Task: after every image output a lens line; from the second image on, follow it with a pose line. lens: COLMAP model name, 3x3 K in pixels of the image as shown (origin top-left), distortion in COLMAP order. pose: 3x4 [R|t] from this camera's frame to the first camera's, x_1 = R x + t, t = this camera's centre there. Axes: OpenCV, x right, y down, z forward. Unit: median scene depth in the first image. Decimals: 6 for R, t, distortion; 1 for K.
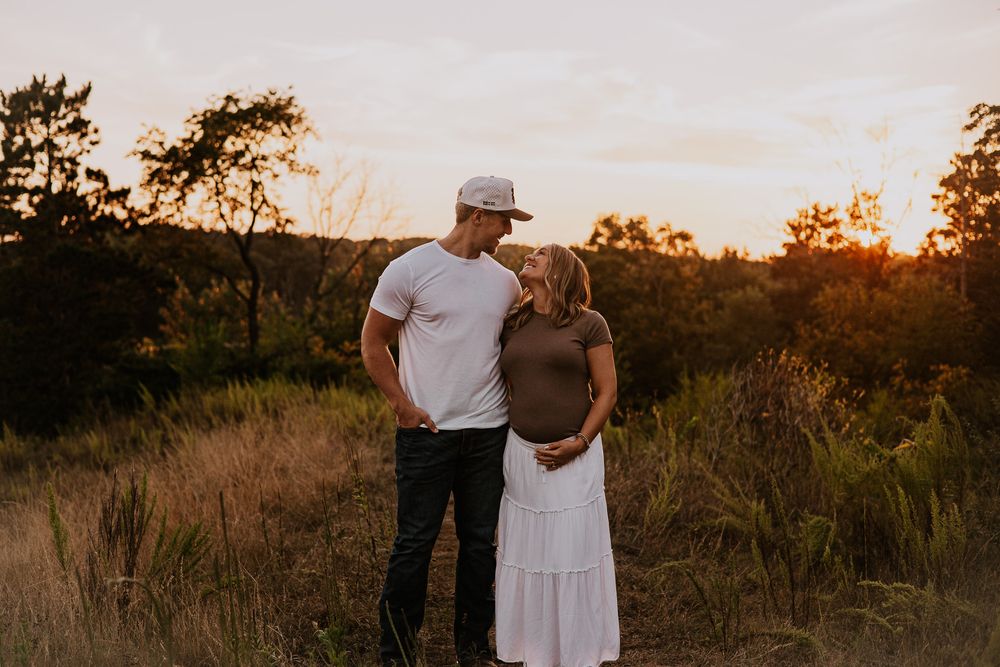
lens RADIAL K [[1616.8, 0, 466.2], [0, 1616.8, 328.0], [0, 0, 1]] dist [0.001703, 0.000000]
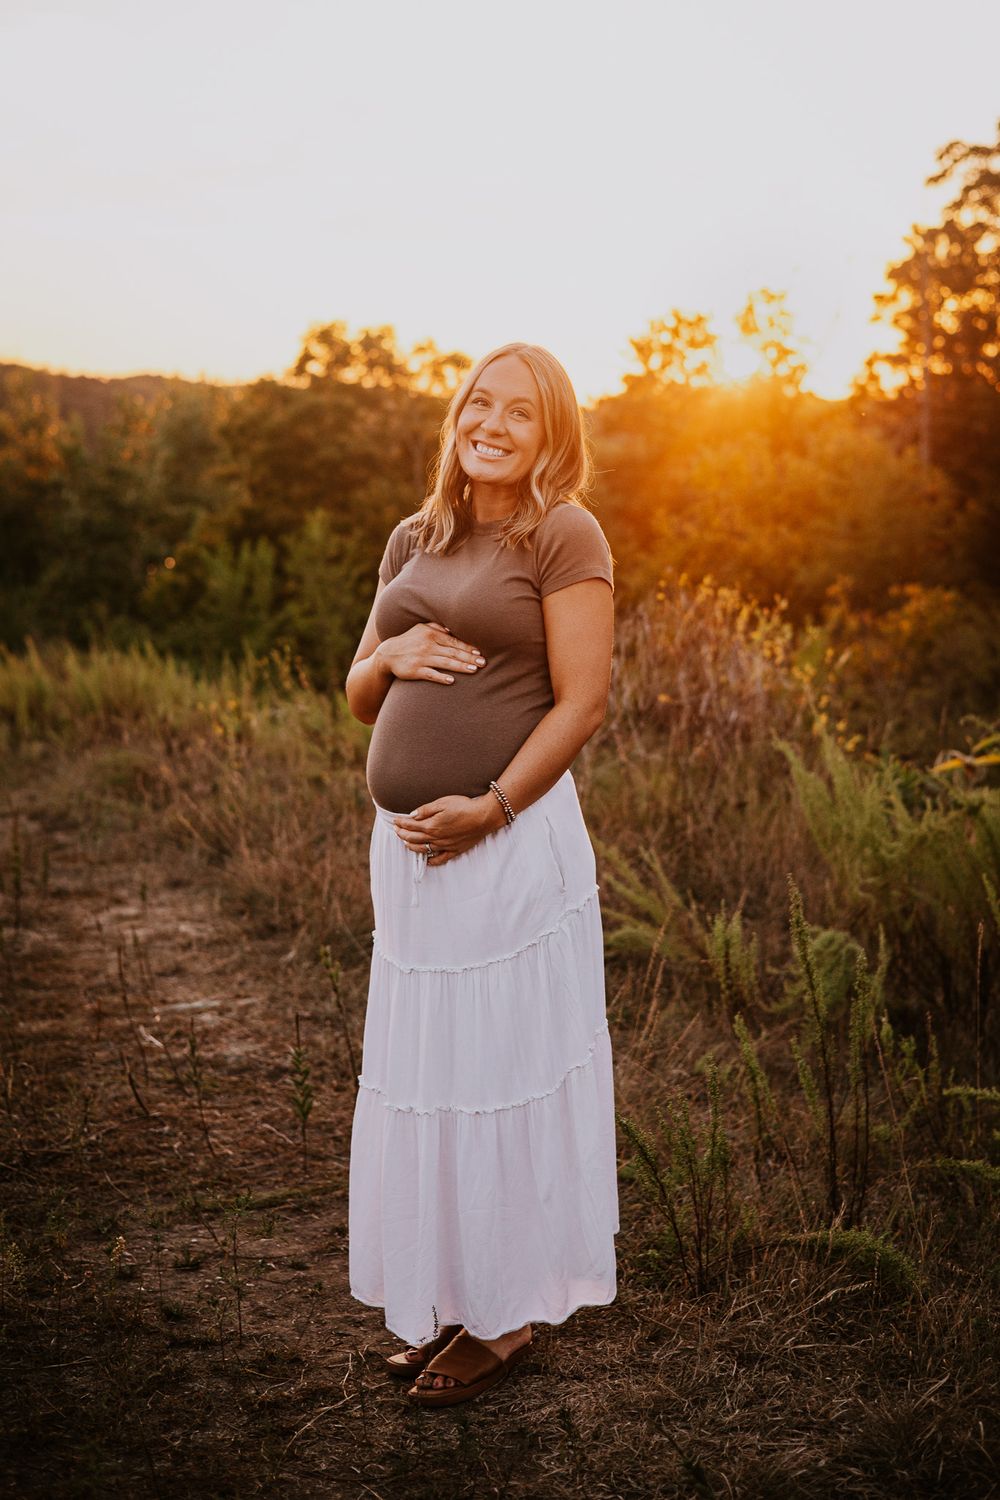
lens RADIAL K [[2504.3, 0, 531.8], [0, 2504.3, 615.0], [0, 0, 1]] dist [0.037066, 0.000000]
pose [[0.983303, -0.011133, 0.181636, -0.002590], [0.003463, 0.999091, 0.042489, -0.004560], [-0.181944, -0.041150, 0.982447, 0.118281]]
